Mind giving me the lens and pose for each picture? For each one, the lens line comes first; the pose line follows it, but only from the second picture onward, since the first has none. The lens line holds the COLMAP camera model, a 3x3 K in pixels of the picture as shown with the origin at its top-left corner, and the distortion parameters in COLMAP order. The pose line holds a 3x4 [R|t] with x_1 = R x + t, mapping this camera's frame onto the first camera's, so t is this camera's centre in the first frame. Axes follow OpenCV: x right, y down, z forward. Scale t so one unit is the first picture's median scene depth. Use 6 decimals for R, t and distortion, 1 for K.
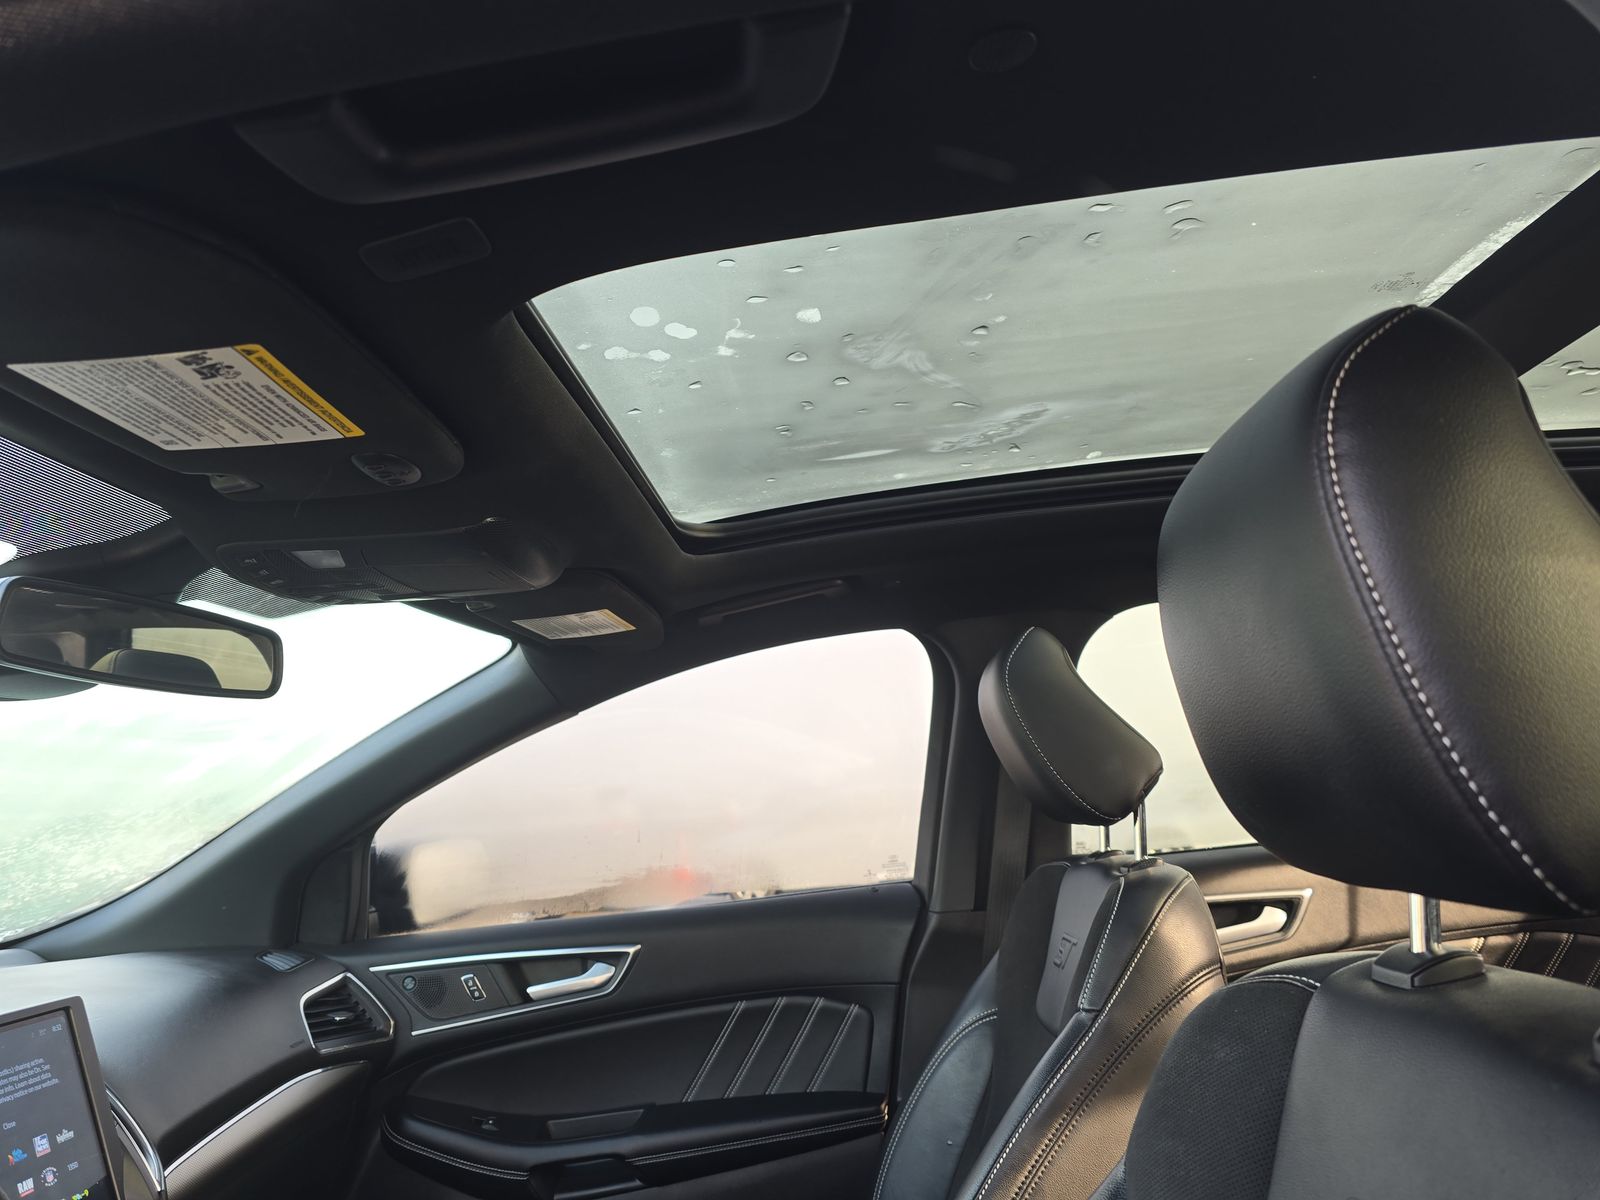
lens RADIAL K [[1117.0, 0, 770.5], [0, 1117.0, 614.9], [0, 0, 1]] dist [0.059836, -0.000449]
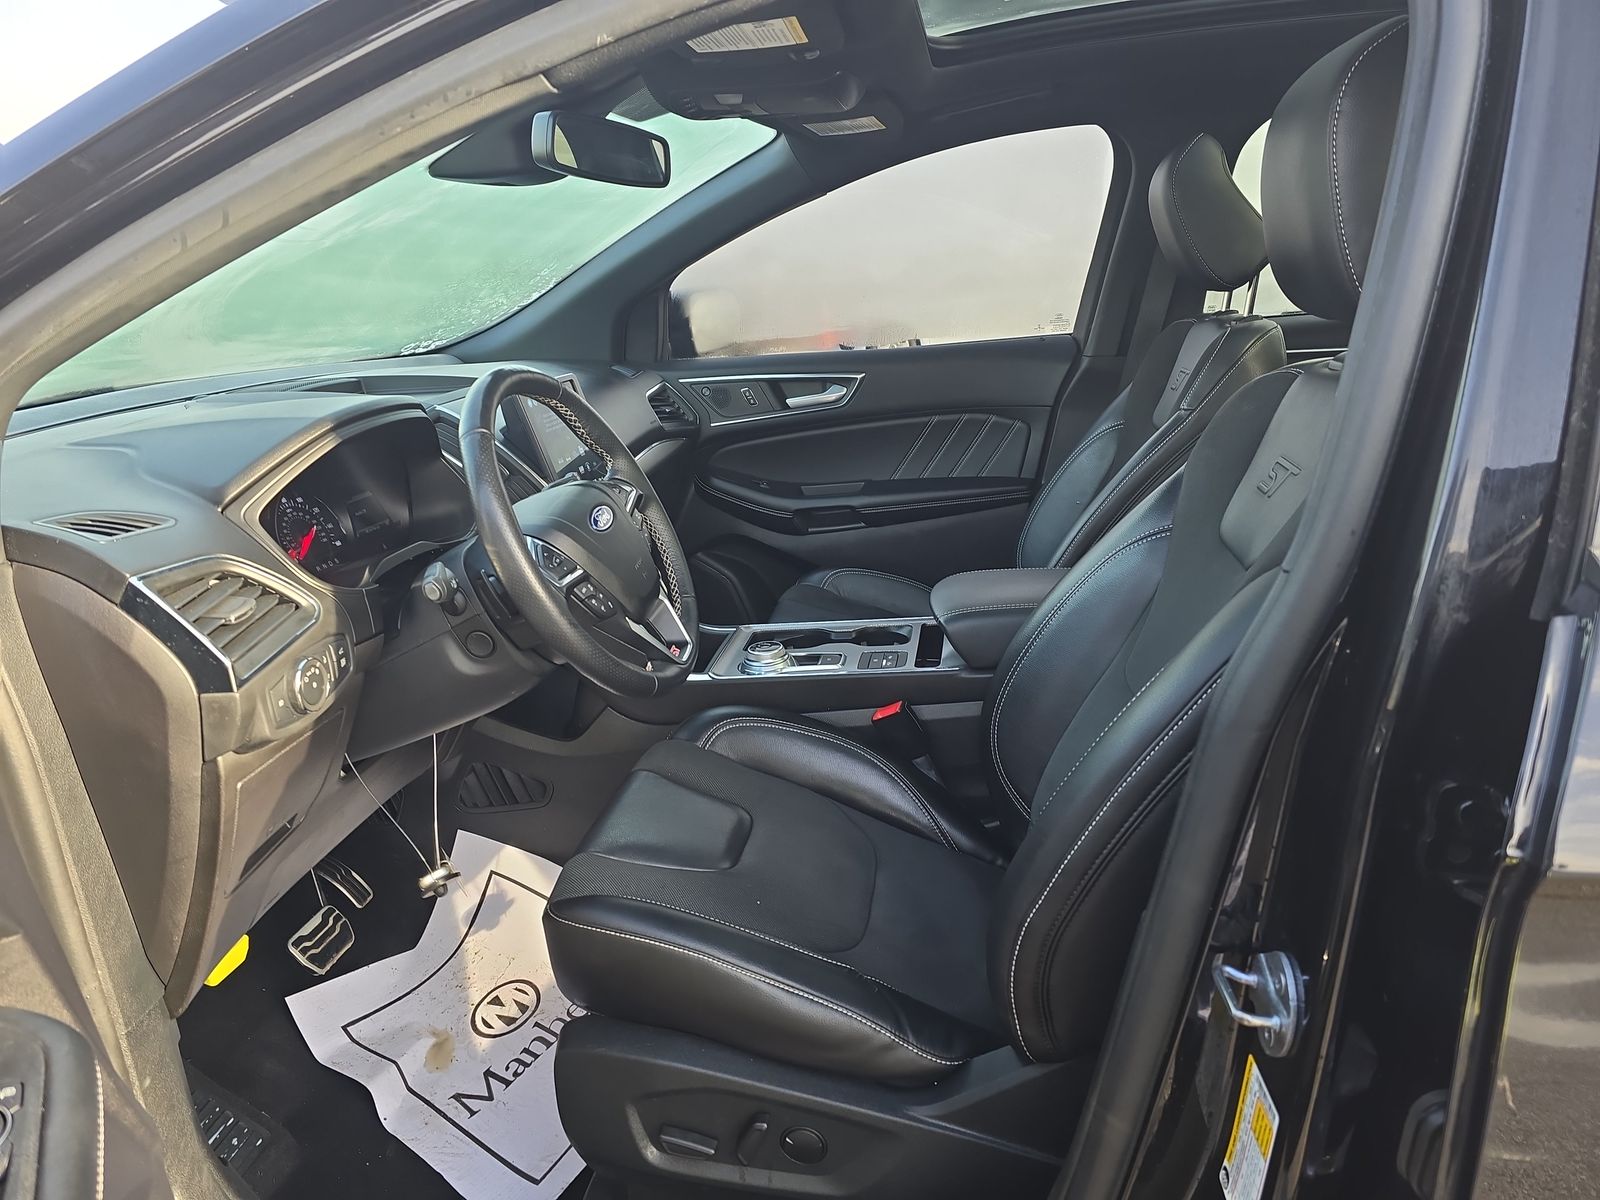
lens RADIAL K [[1117.0, 0, 770.5], [0, 1117.0, 614.9], [0, 0, 1]] dist [0.059836, -0.000449]
pose [[0.993305, 0.059682, -0.098909, -0.079635], [-0.008625, 0.892129, 0.451699, -0.066032], [0.115198, -0.447822, 0.886671, -0.383439]]
